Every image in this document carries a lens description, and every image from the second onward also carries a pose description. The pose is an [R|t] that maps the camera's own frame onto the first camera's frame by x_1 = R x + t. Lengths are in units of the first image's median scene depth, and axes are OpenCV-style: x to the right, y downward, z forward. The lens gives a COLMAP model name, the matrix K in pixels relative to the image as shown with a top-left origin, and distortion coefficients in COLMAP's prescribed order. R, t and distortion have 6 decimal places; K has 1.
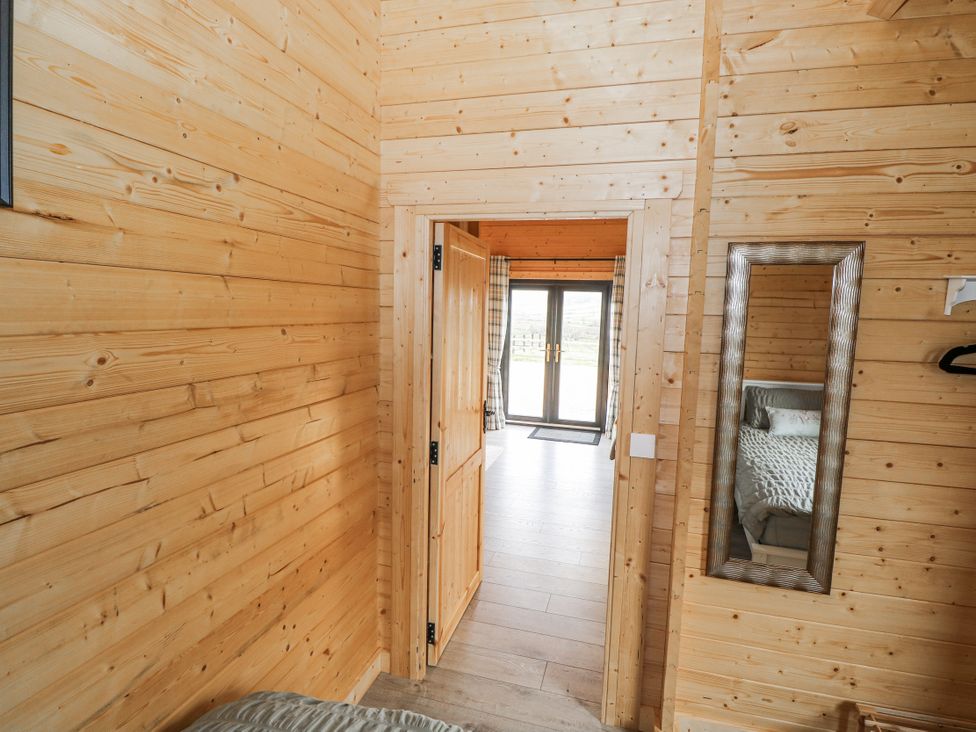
lens RADIAL K [[509.9, 0, 494.6], [0, 509.9, 357.0], [0, 0, 1]] dist [-0.015617, 0.008181]
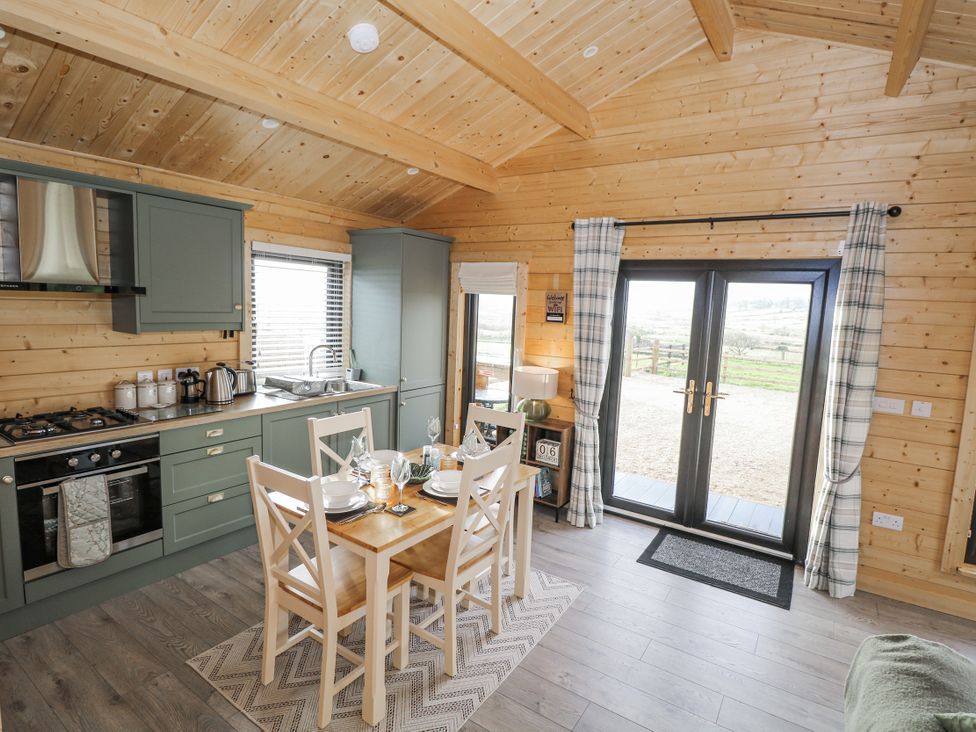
lens RADIAL K [[506.7, 0, 495.0], [0, 506.7, 358.5], [0, 0, 1]] dist [0.000061, -0.012868]
pose [[0.950805, 0.048366, -0.305990, 0.071326], [-0.048583, 0.998795, 0.006913, -0.042960], [0.305955, 0.008293, 0.952010, 0.434526]]
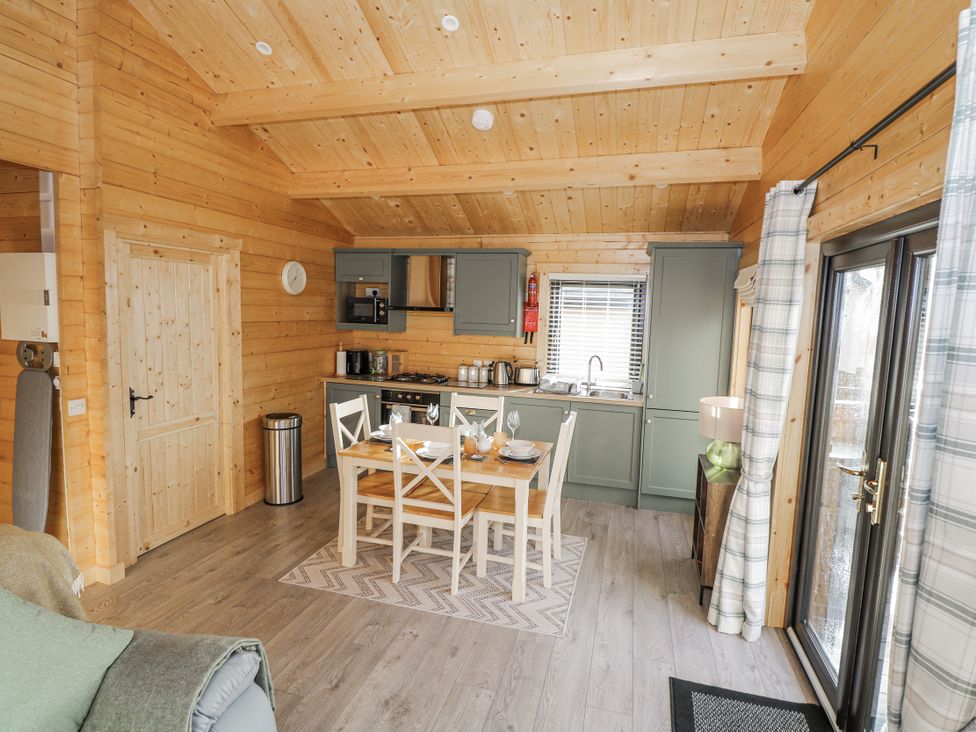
lens RADIAL K [[506.7, 0, 495.0], [0, 506.7, 358.5], [0, 0, 1]] dist [0.000061, -0.012868]
pose [[-0.004943, 0.064852, -0.997883, 0.388811], [-0.131562, 0.989179, 0.064938, -0.068348], [0.991296, 0.131605, 0.003643, 0.806535]]
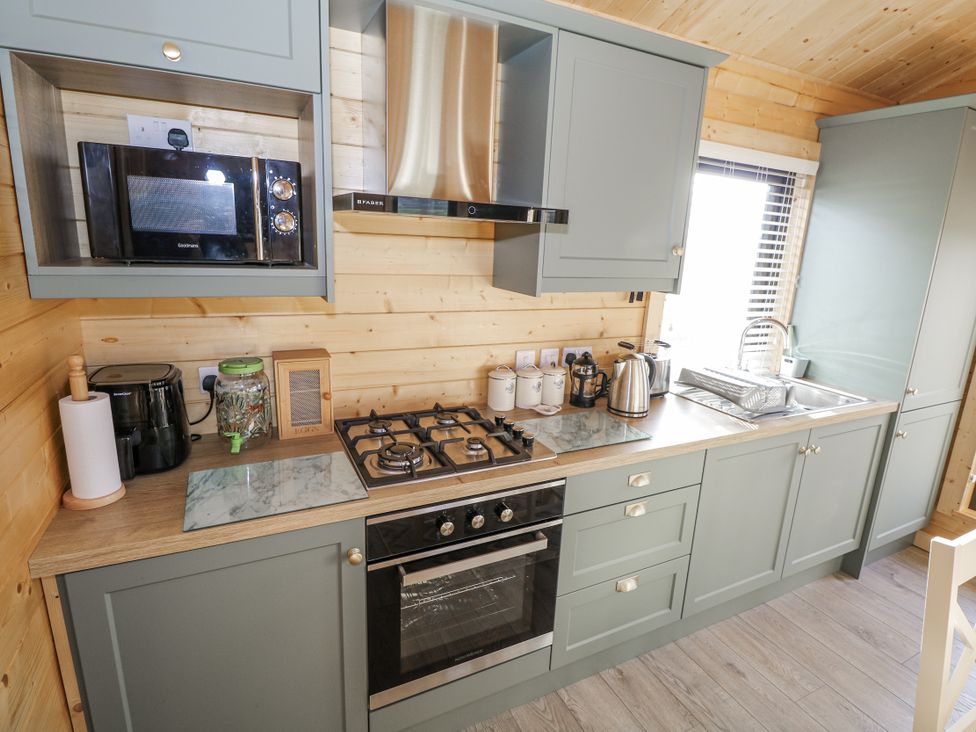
lens RADIAL K [[509.9, 0, 494.6], [0, 509.9, 357.0], [0, 0, 1]] dist [-0.015617, 0.008181]
pose [[0.665568, 0.174760, -0.725588, -0.171700], [-0.101328, 0.984356, 0.144139, -0.050309], [0.739427, -0.022412, 0.672864, 0.563143]]
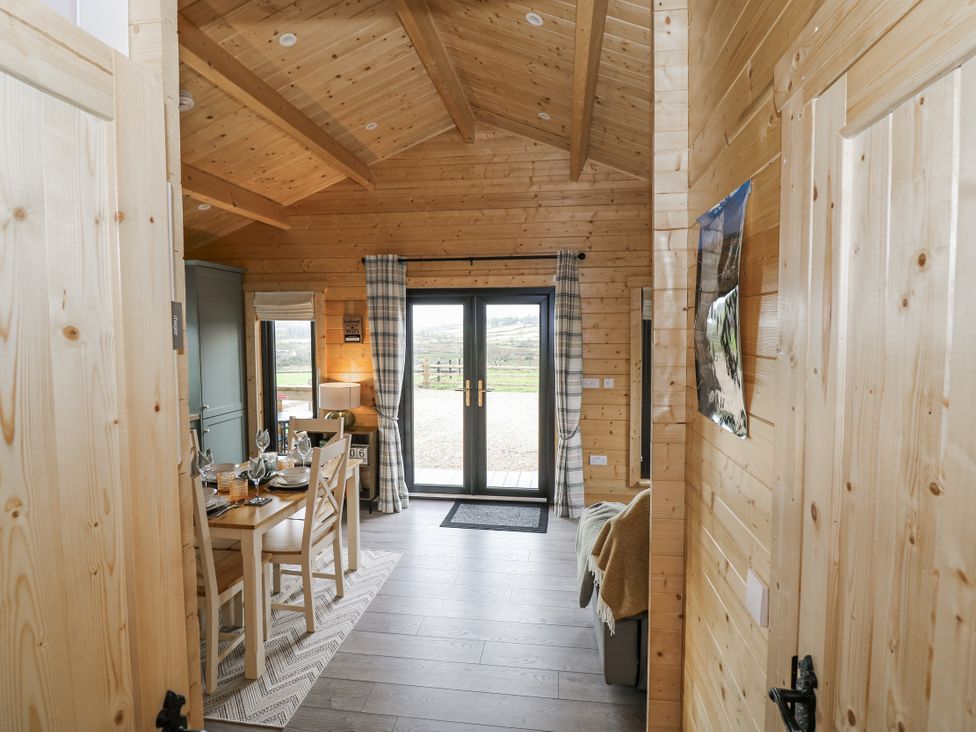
lens RADIAL K [[509.9, 0, 494.6], [0, 509.9, 357.0], [0, 0, 1]] dist [-0.015617, 0.008181]
pose [[0.990013, -0.037206, 0.135977, 0.049785], [0.043249, 0.998191, -0.041757, -0.027548], [-0.134178, 0.047221, 0.989832, 0.310405]]
